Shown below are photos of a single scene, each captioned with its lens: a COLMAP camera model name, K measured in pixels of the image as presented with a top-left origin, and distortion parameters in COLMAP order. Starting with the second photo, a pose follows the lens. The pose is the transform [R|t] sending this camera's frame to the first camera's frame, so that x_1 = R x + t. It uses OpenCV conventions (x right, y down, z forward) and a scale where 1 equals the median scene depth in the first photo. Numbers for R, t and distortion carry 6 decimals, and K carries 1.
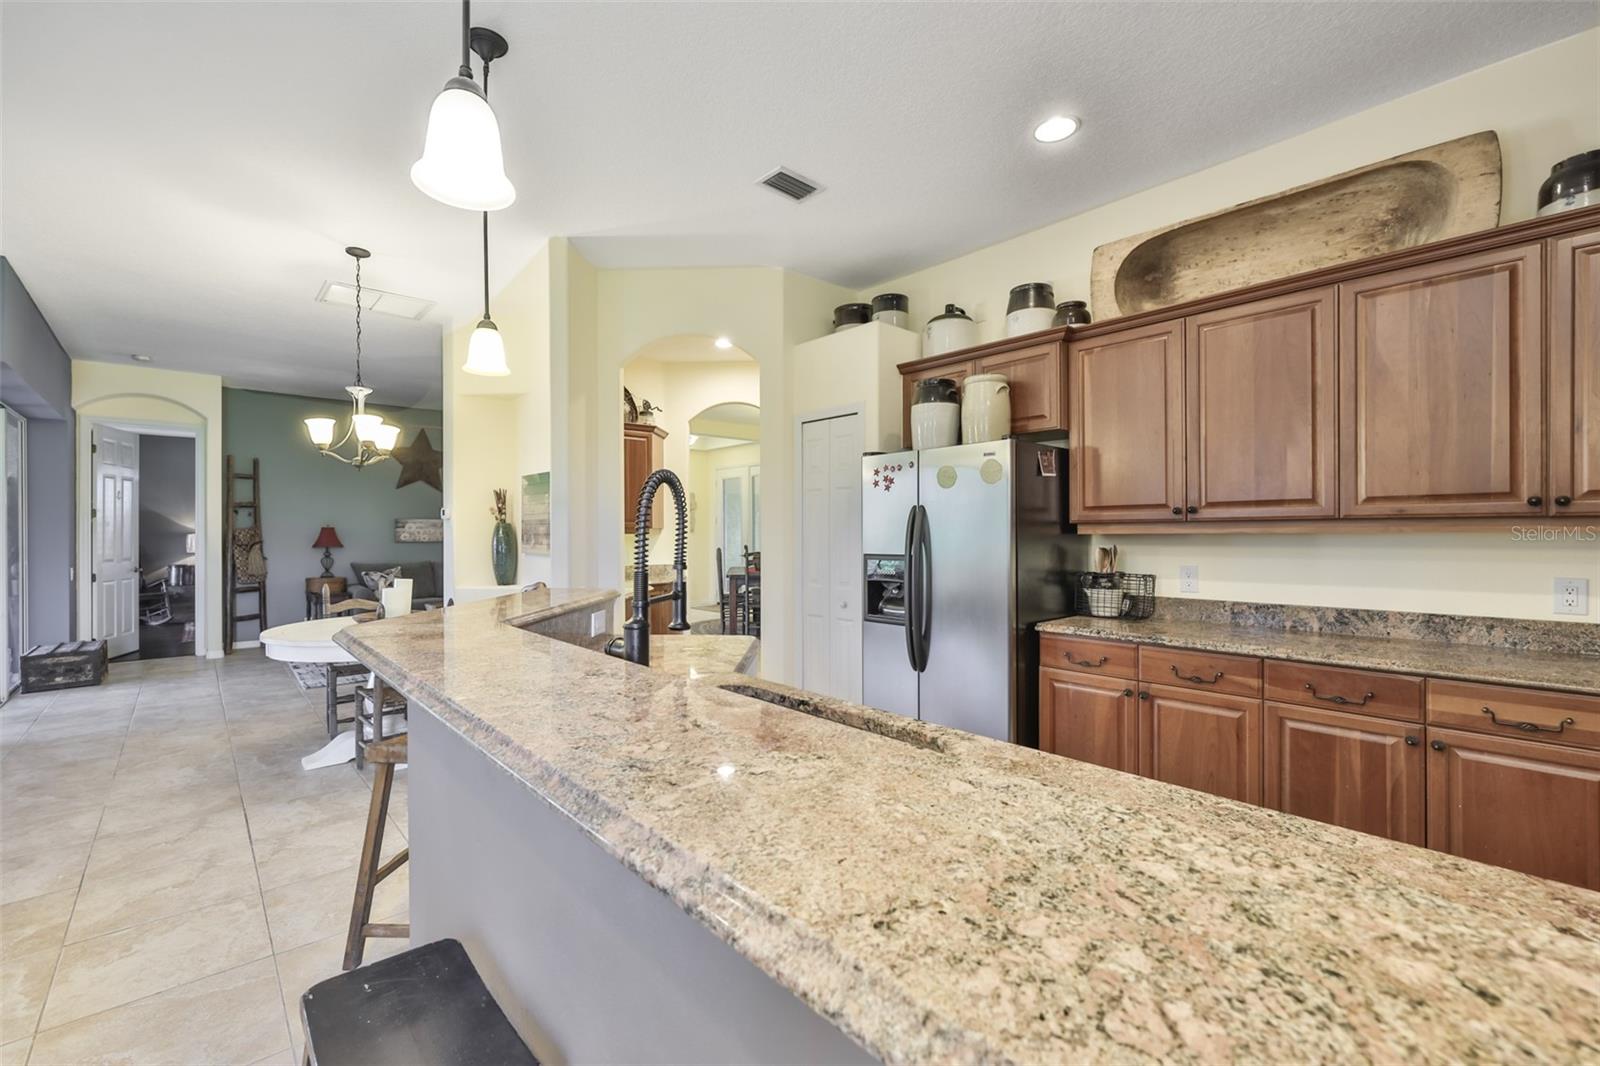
lens RADIAL K [[697.5, 0, 785.6], [0, 697.5, 531.5], [0, 0, 1]] dist [-0.002914, -0.000135]
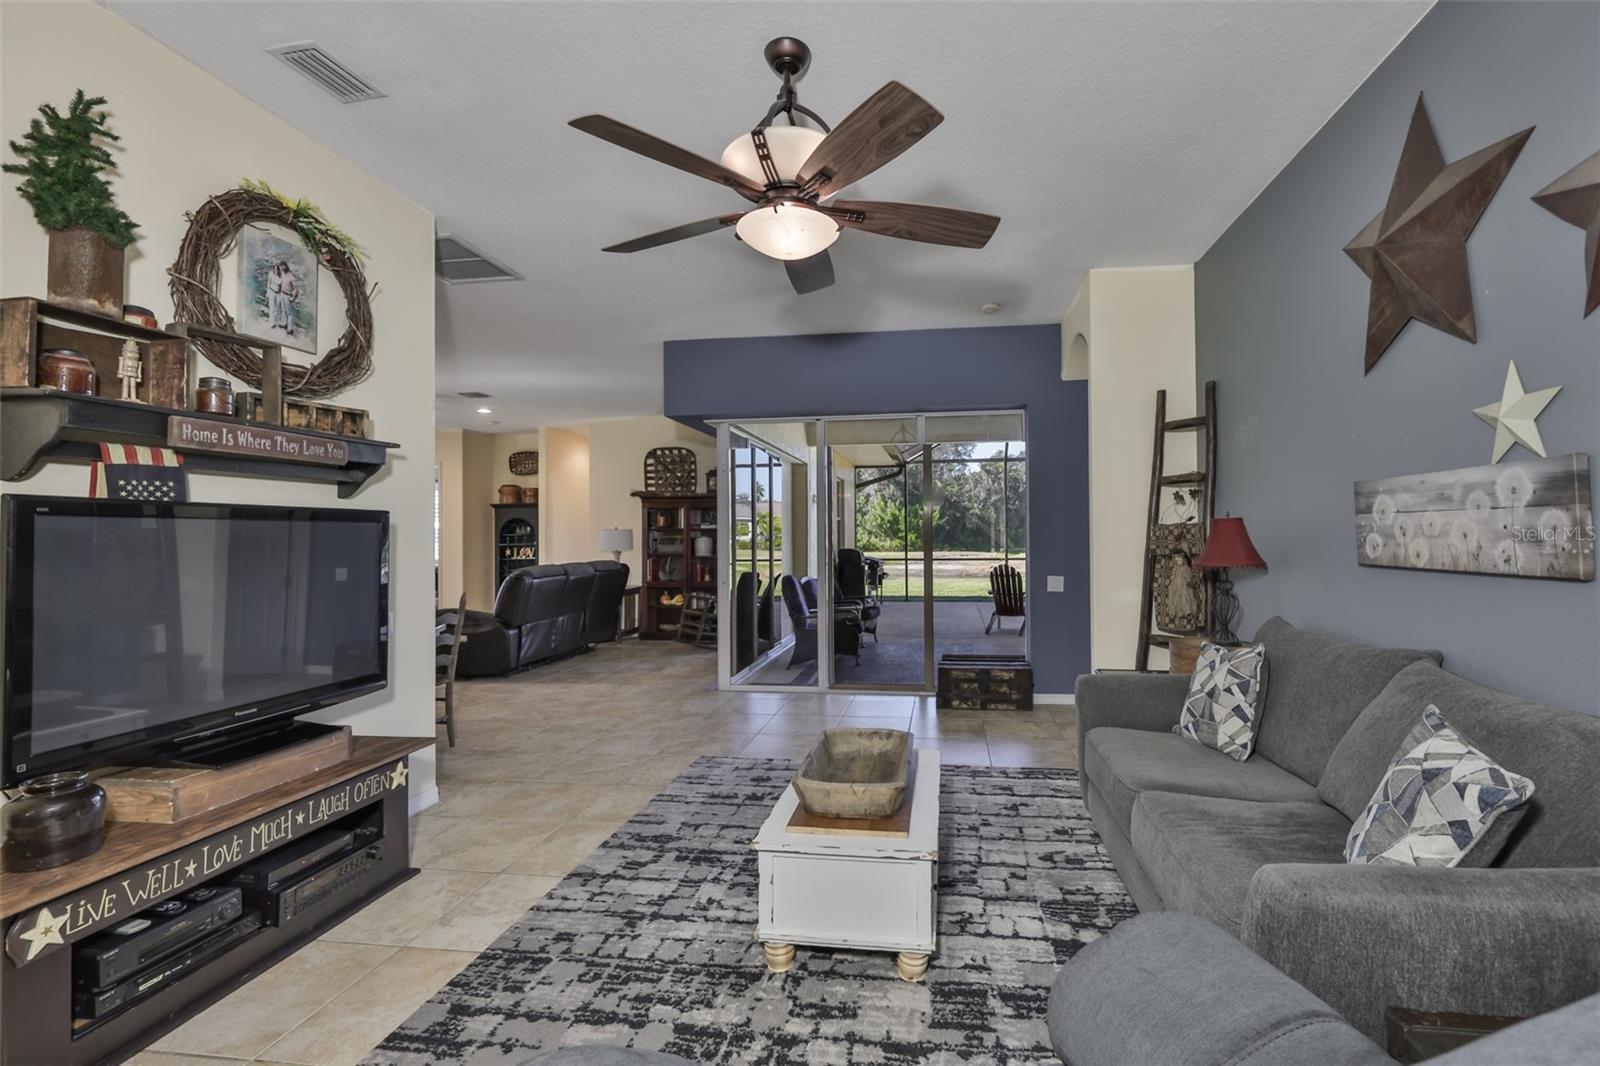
lens RADIAL K [[683.3, 0, 841.6], [0, 683.3, 529.8], [0, 0, 1]] dist [0.001112, -0.000141]
pose [[-0.739853, 0.002267, -0.672765, -0.244407], [0.011906, 0.999882, -0.009724, 0.001455], [0.672663, -0.015204, -0.739792, 1.195523]]
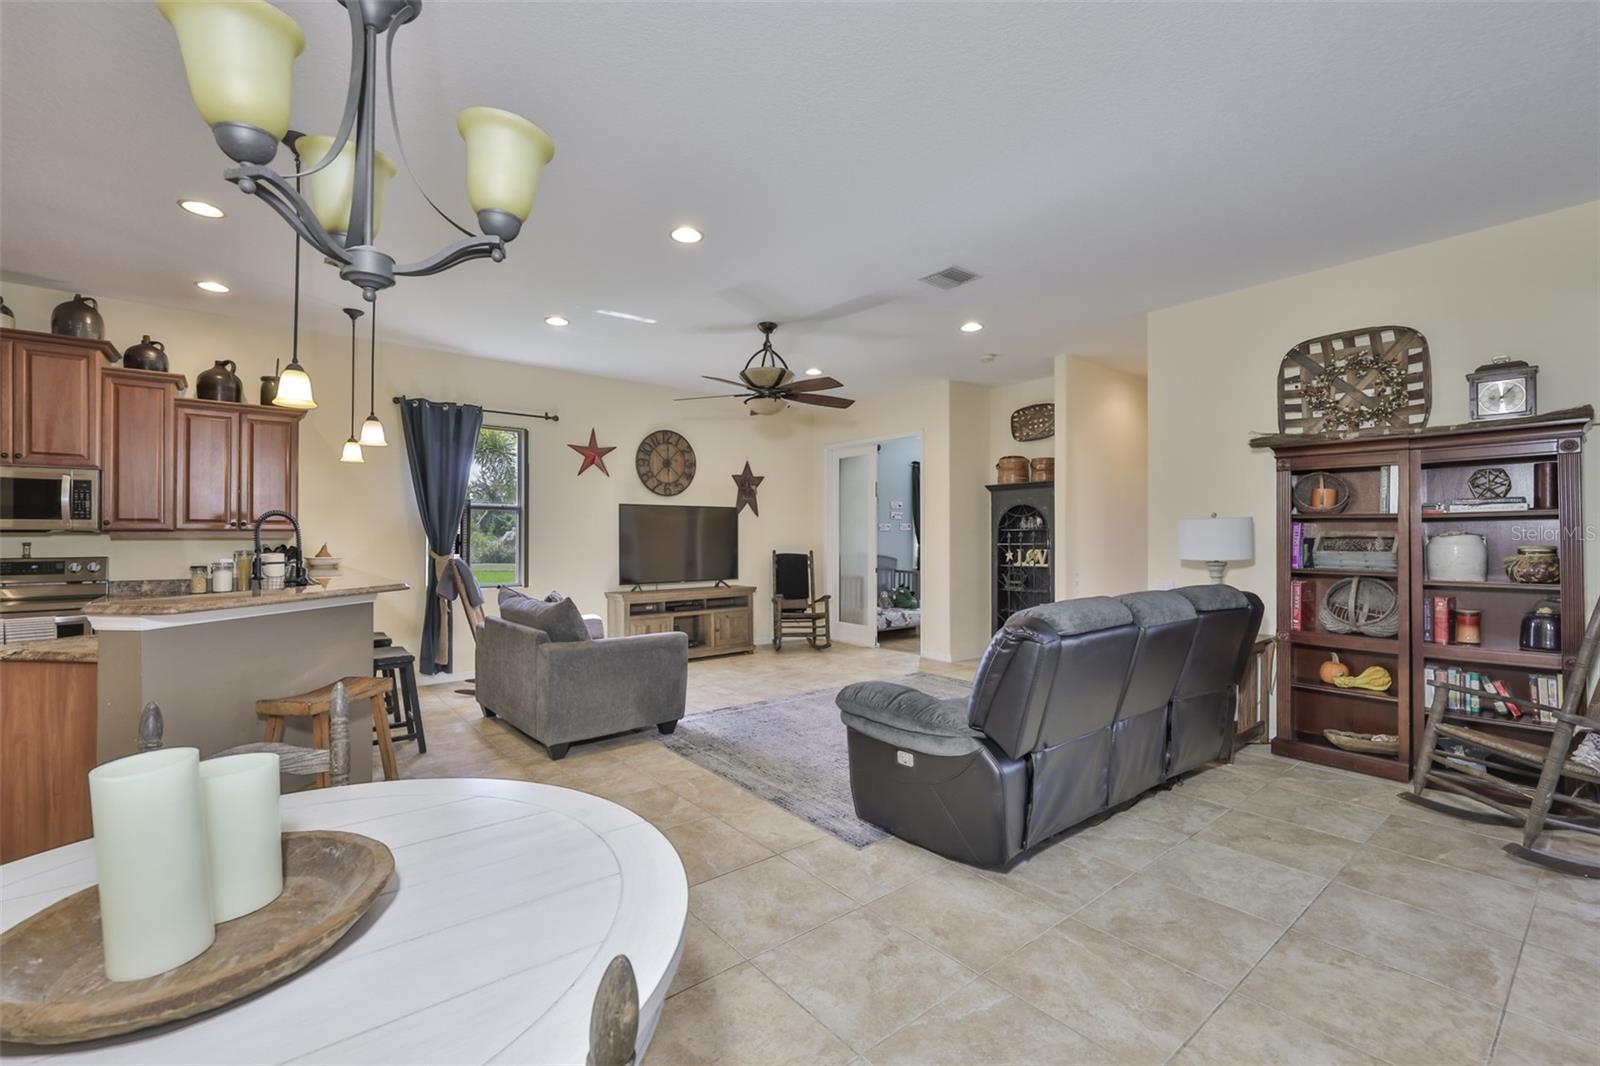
lens RADIAL K [[669.0, 0, 799.2], [0, 669.0, 536.5], [0, 0, 1]] dist [0.000495, 0.000176]
pose [[-0.999601, 0.003229, 0.028048, -0.411245], [0.003129, 0.999989, -0.003588, 0.001777], [-0.028059, -0.003499, -0.999600, 0.649021]]
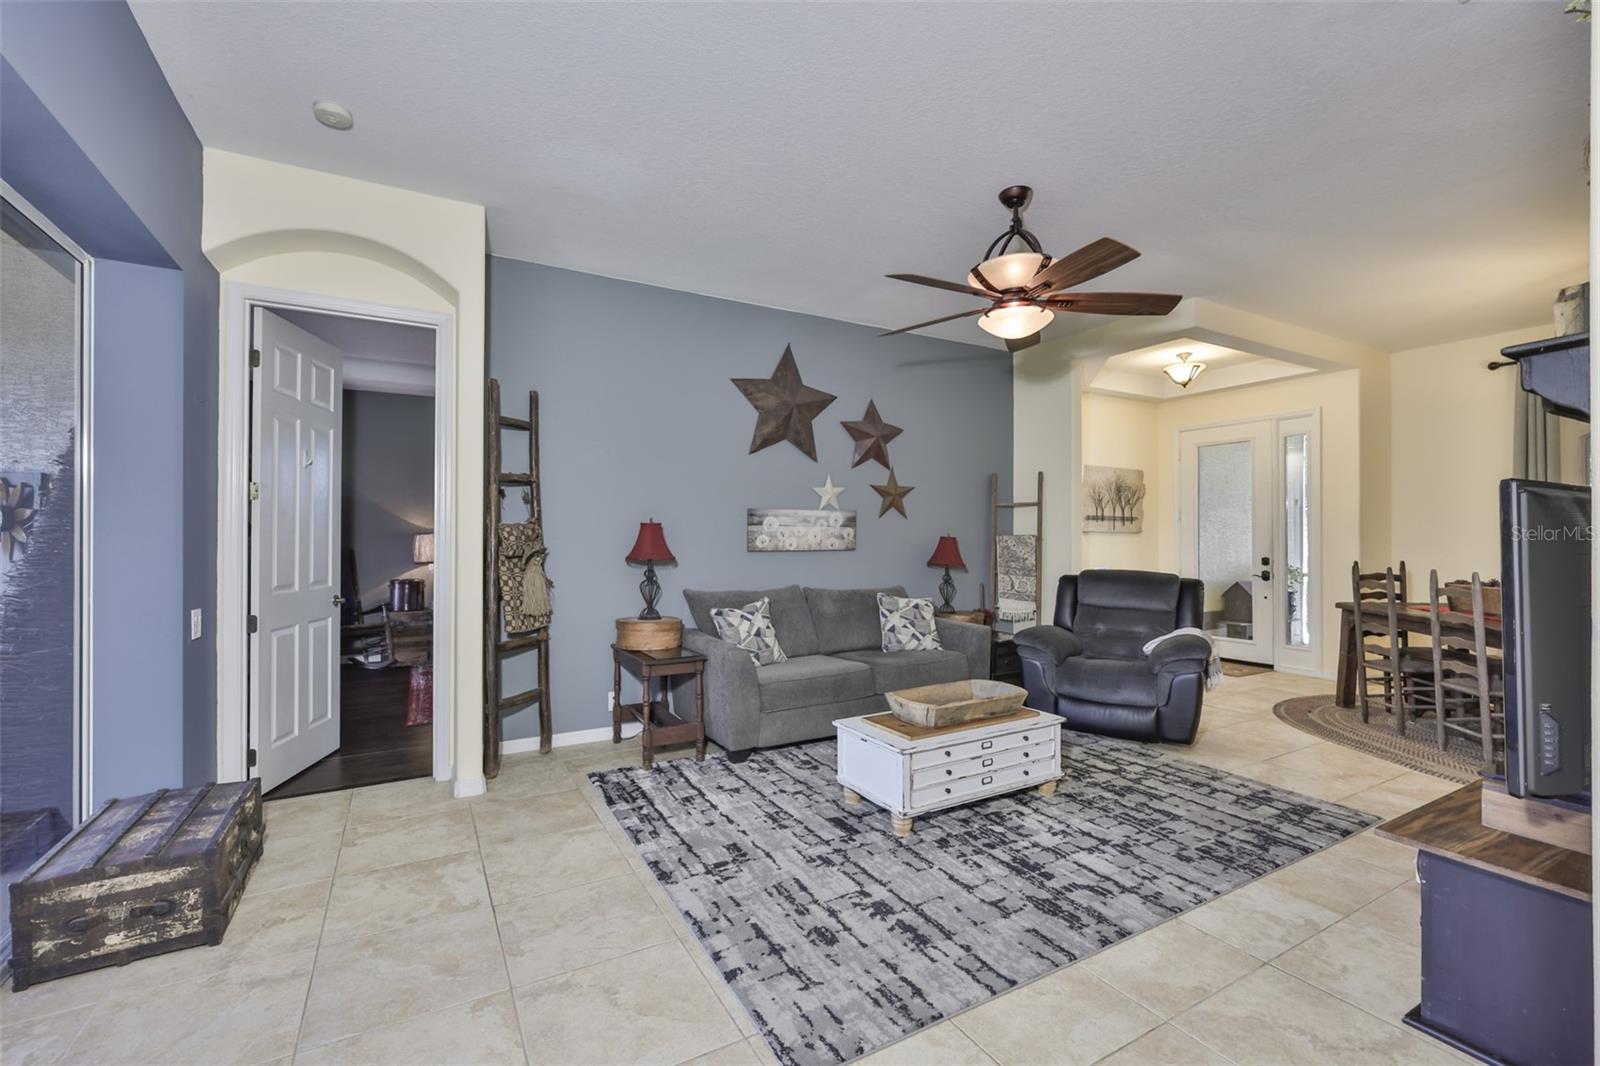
lens RADIAL K [[680.9, 0, 792.6], [0, 680.9, 529.3], [0, 0, 1]] dist [-0.000227, -0.000574]
pose [[0.980725, 0.000898, -0.195391, -0.472758], [-0.002179, 0.999978, -0.006340, 0.001423], [0.195381, 0.006643, 0.980705, 0.539399]]
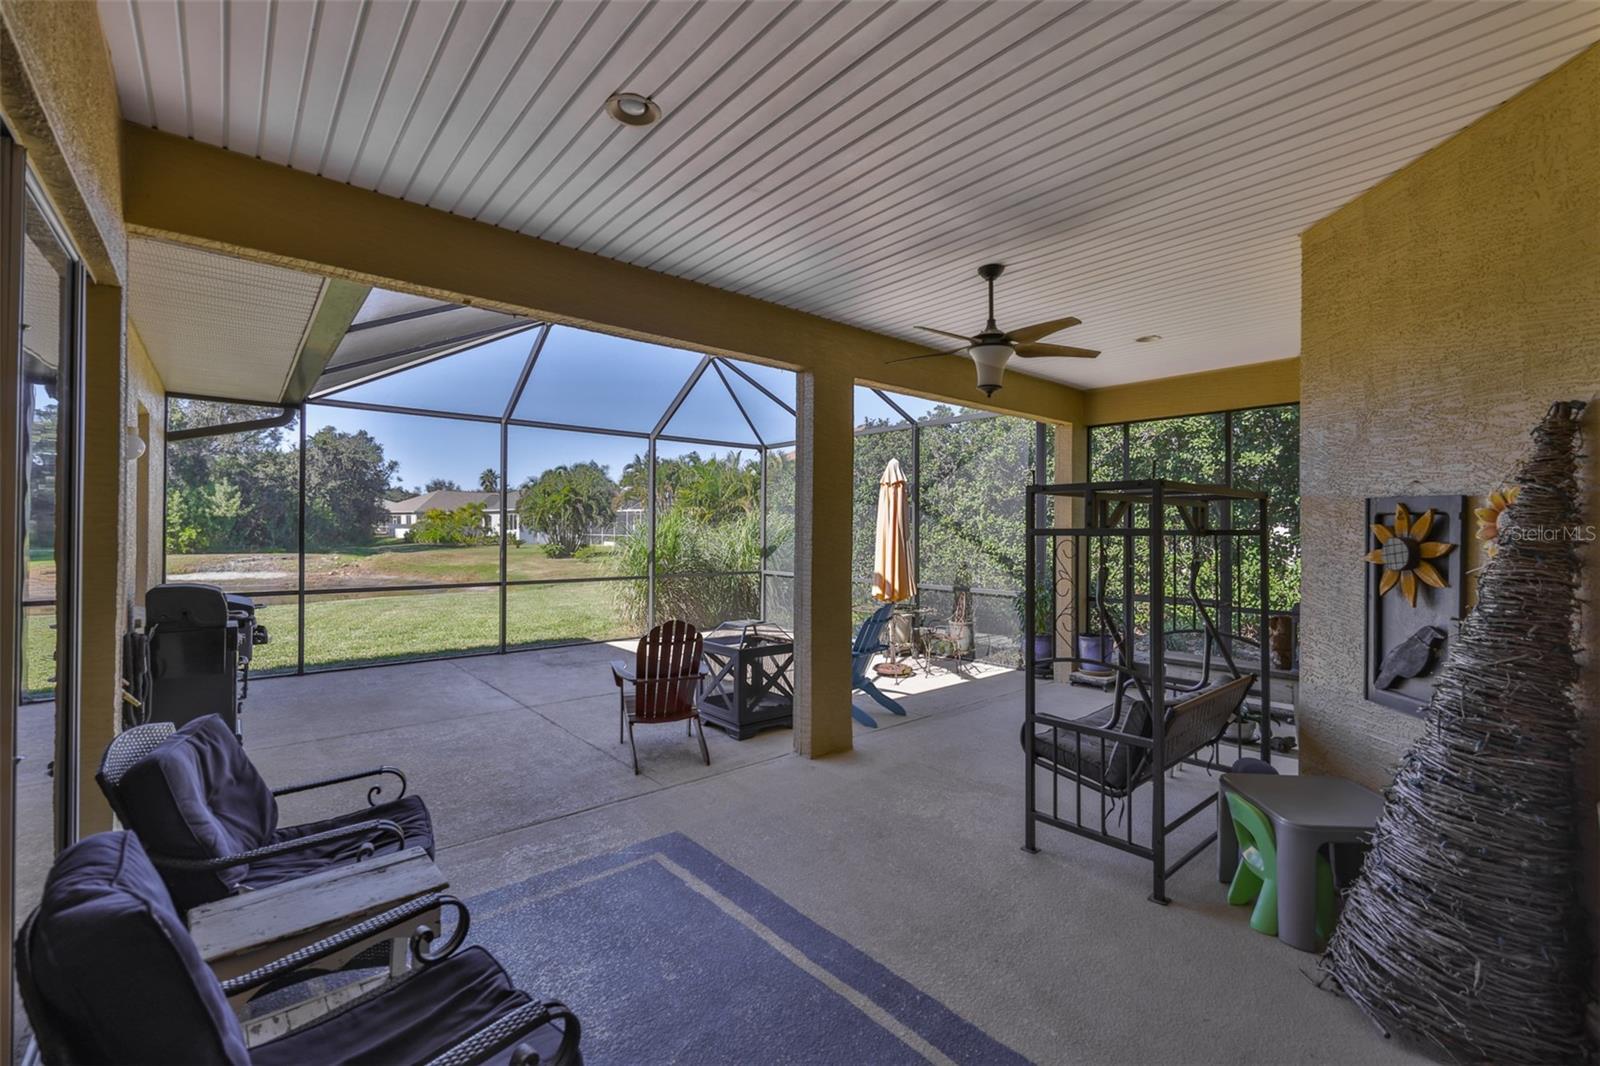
lens RADIAL K [[688.7, 0, 802.6], [0, 688.7, 526.5], [0, 0, 1]] dist [0.002662, 0.000270]
pose [[-0.004801, -0.003285, -0.999983, -0.698317], [-0.009777, 0.999947, -0.003238, -0.017365], [0.999941, 0.009761, -0.004832, 0.560449]]
